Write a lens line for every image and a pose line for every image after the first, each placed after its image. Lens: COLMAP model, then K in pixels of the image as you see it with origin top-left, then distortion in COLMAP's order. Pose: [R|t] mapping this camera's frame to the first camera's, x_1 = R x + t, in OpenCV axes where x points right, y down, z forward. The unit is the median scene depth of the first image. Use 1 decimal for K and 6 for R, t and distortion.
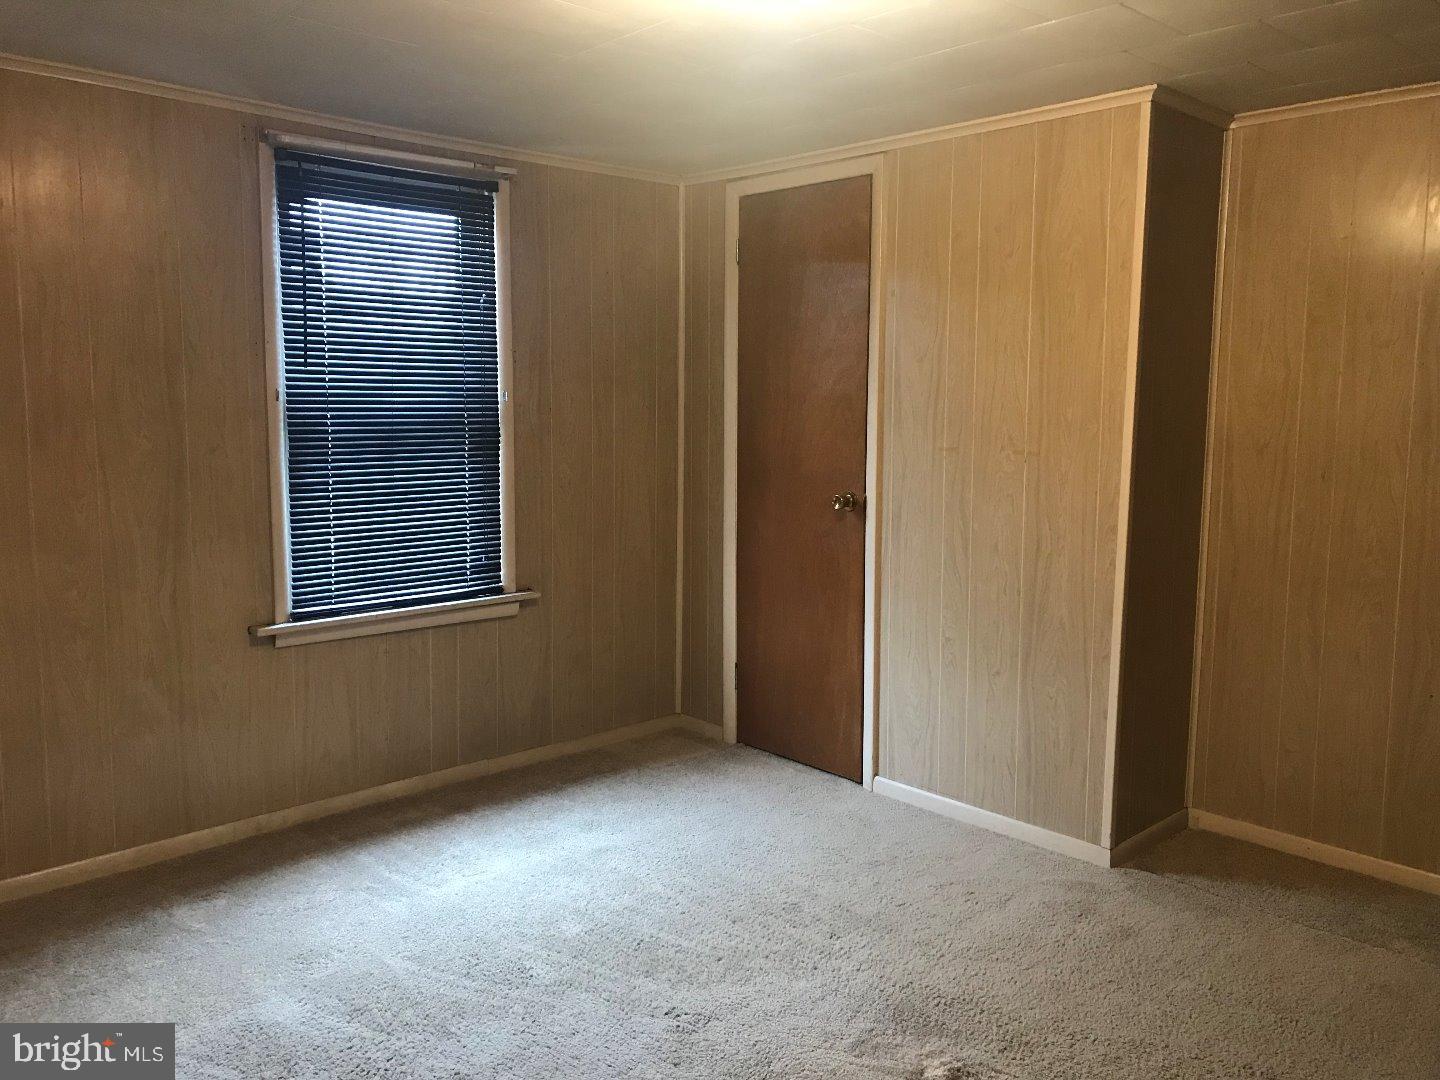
lens RADIAL K [[1186.3, 0, 714.8], [0, 1186.3, 516.5], [0, 0, 1]] dist [0.055810, -0.062157]
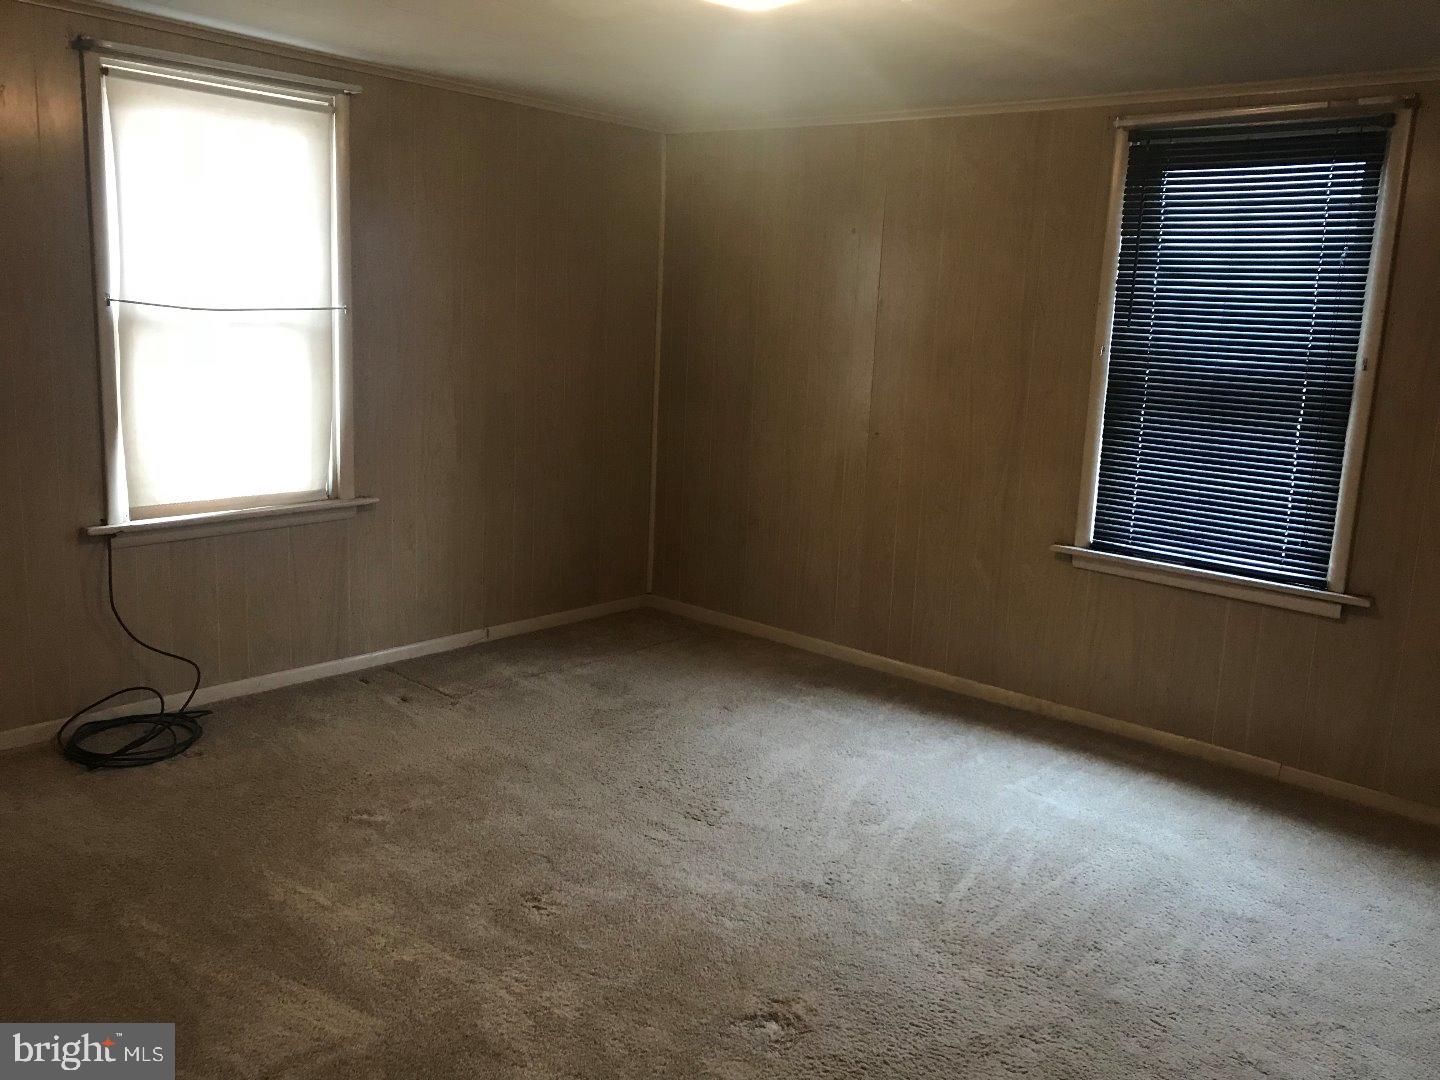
lens RADIAL K [[1186.3, 0, 714.8], [0, 1186.3, 516.5], [0, 0, 1]] dist [0.055810, -0.062157]
pose [[0.081775, 0.162606, -0.983297, 0.722071], [-0.155300, 0.976629, 0.148588, -0.055241], [0.984477, 0.140555, 0.105117, 0.507836]]
